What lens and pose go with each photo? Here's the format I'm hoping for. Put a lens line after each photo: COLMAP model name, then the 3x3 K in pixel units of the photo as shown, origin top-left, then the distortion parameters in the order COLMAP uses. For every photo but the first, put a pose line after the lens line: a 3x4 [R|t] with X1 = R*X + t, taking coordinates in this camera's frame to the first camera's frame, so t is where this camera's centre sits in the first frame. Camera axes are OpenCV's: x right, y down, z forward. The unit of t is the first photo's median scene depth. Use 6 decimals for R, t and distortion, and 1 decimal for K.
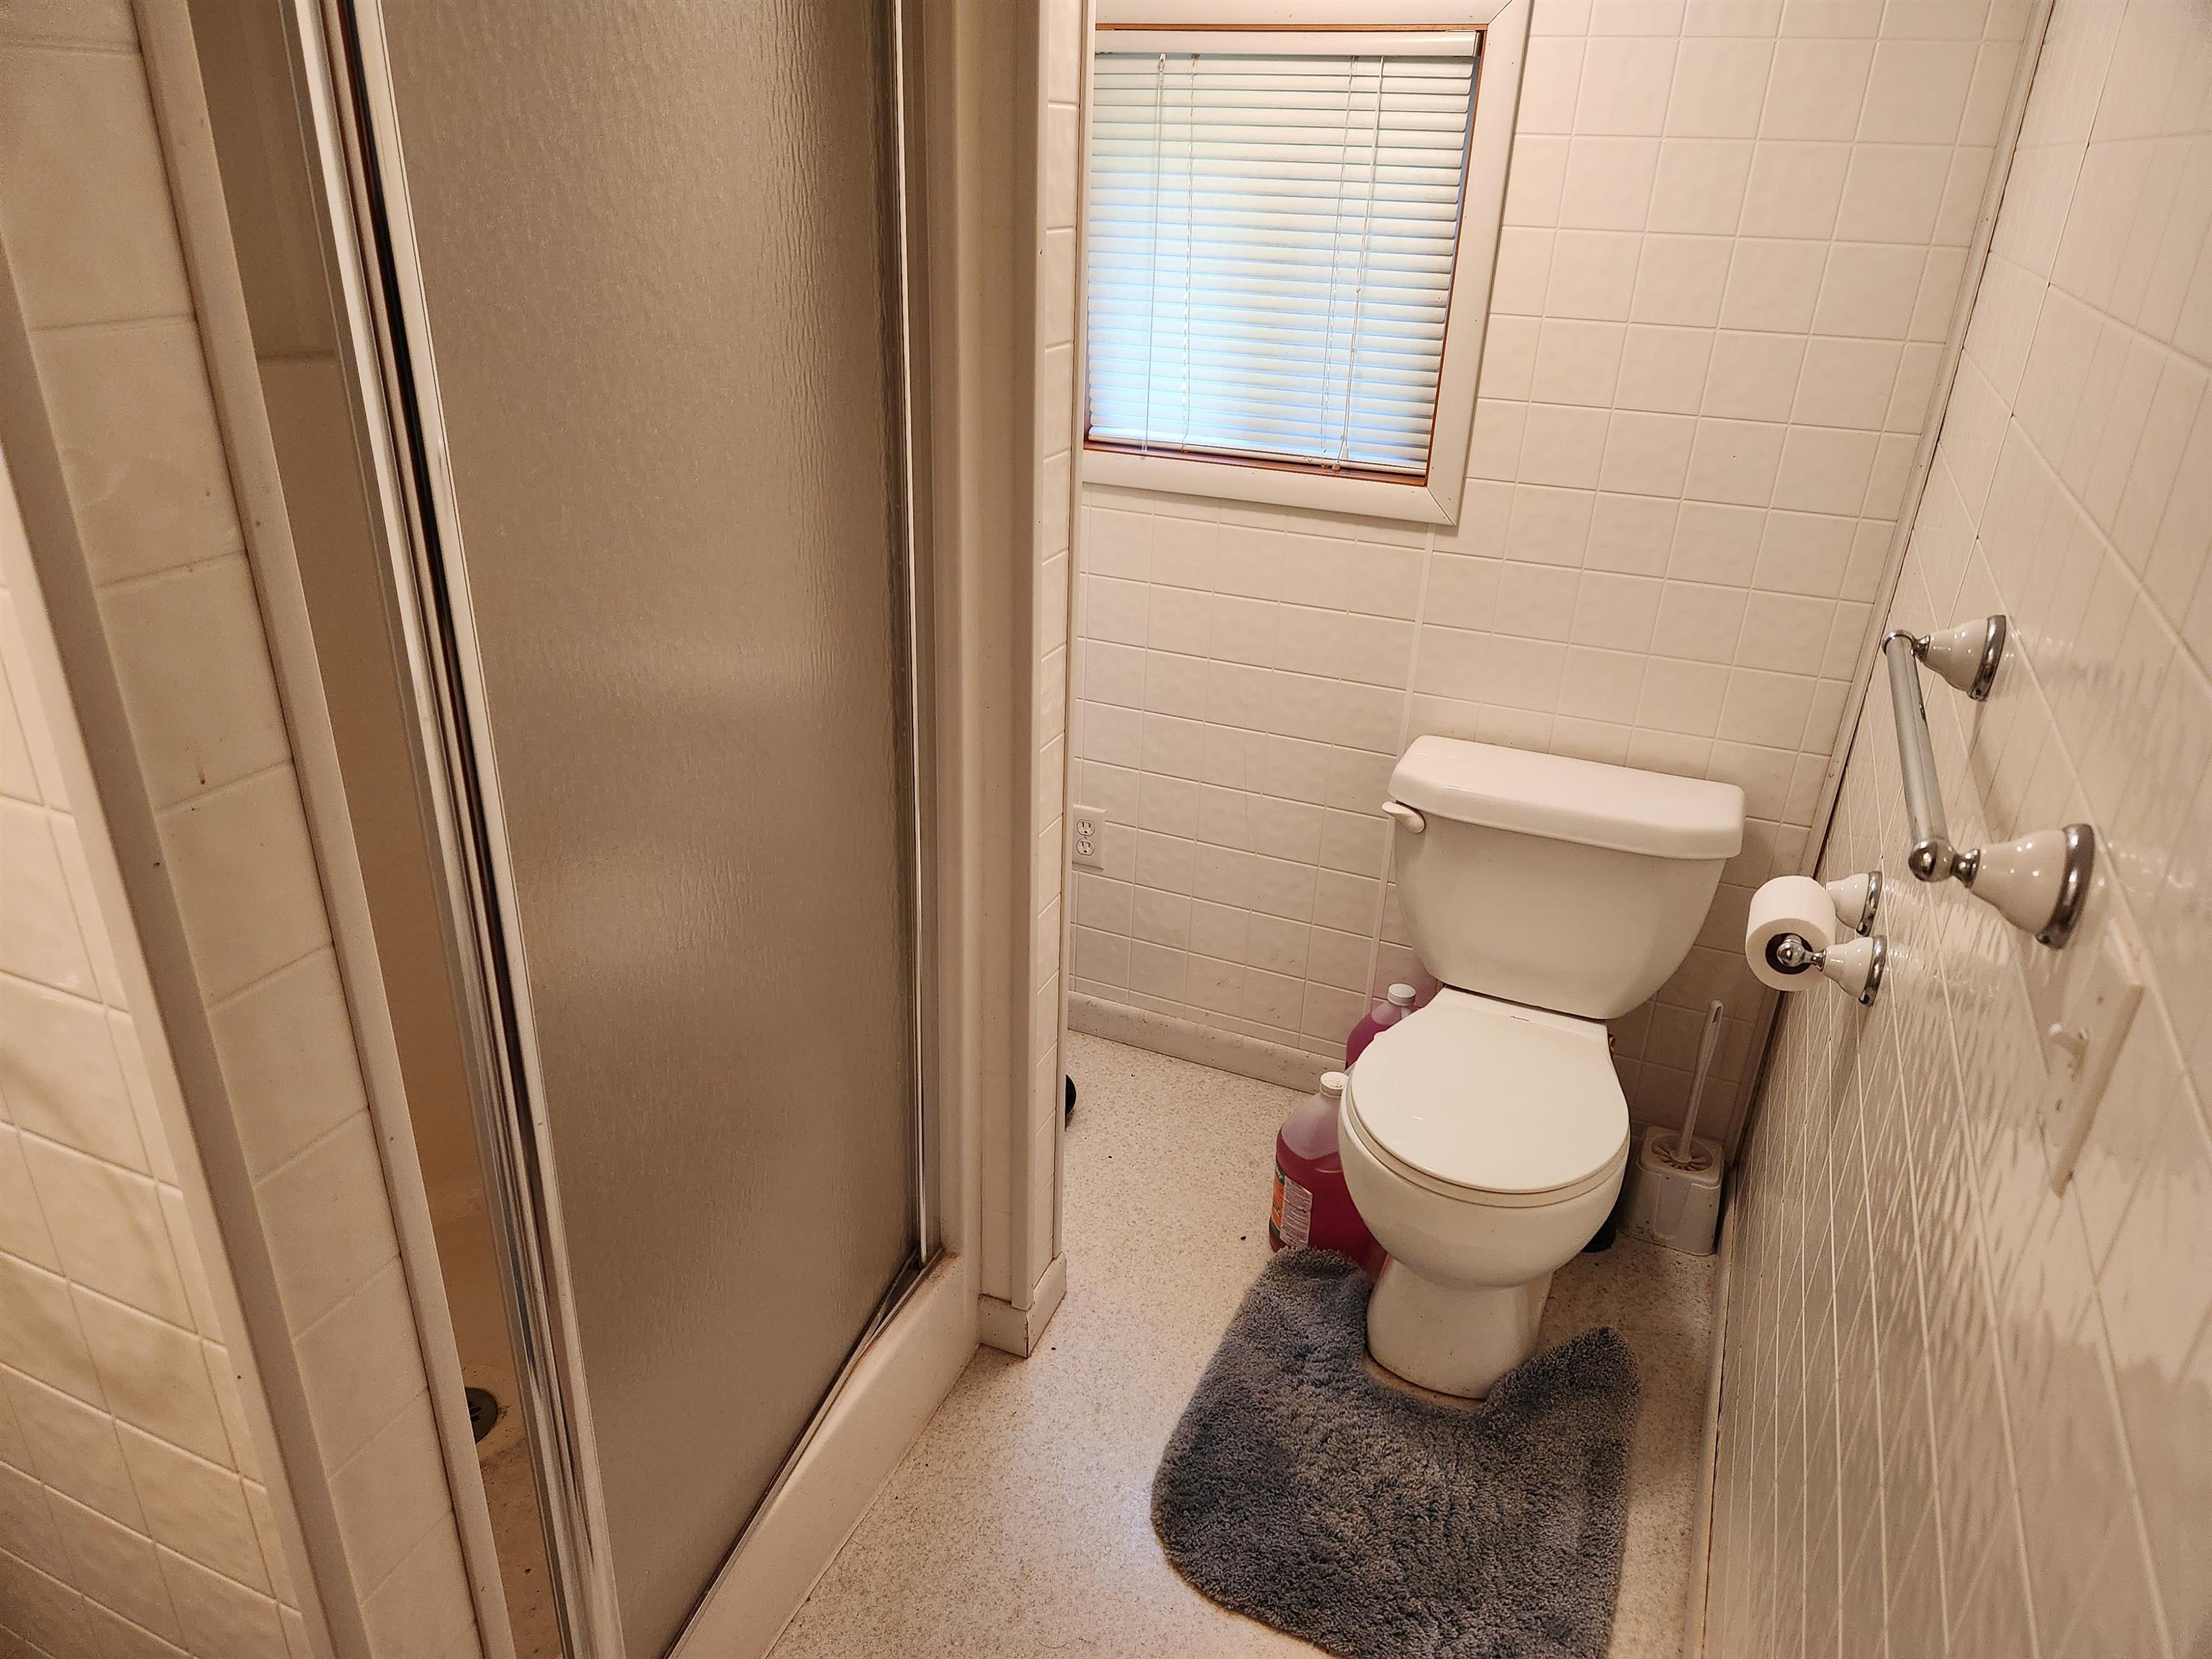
lens RADIAL K [[1465.8, 0, 1077.6], [0, 1465.8, 836.5], [0, 0, 1]] dist [0.100998, -0.092215]
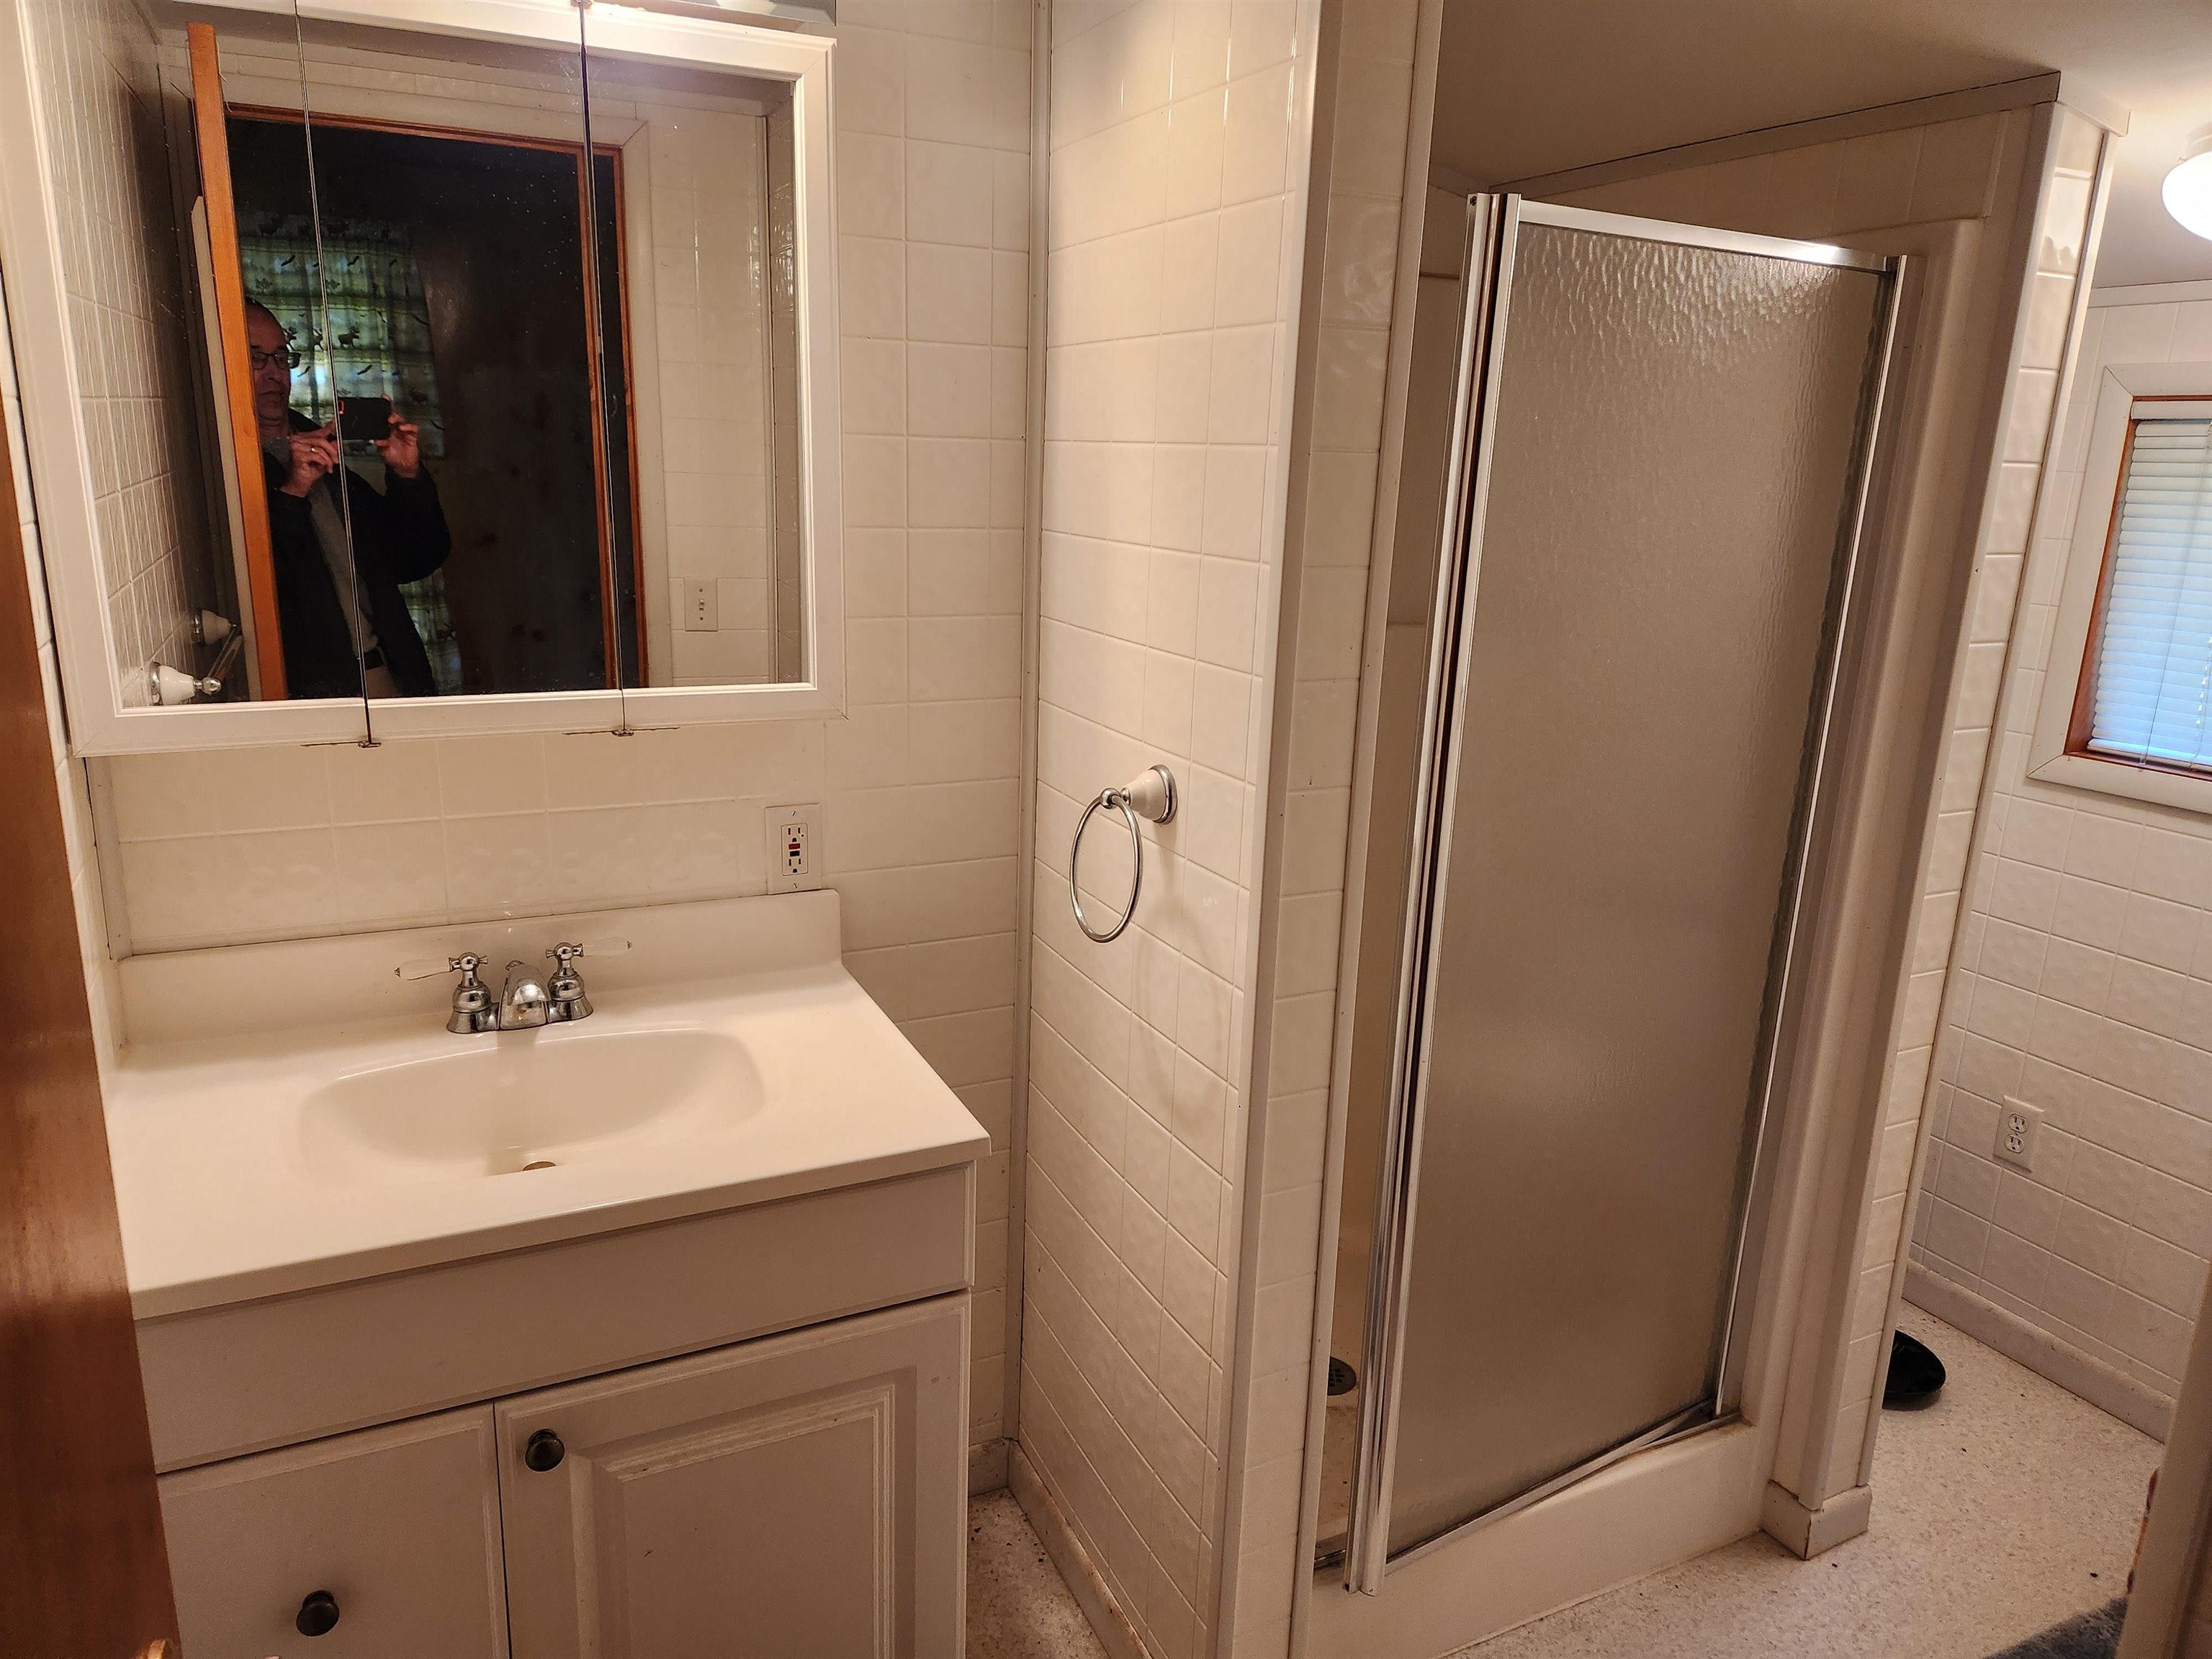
lens RADIAL K [[1465.8, 0, 1077.6], [0, 1465.8, 836.5], [0, 0, 1]] dist [0.100998, -0.092215]
pose [[0.761340, 0.160928, -0.628064, 0.168011], [-0.285901, 0.952767, -0.102444, 0.123547], [0.581913, 0.257559, 0.771389, -0.268406]]
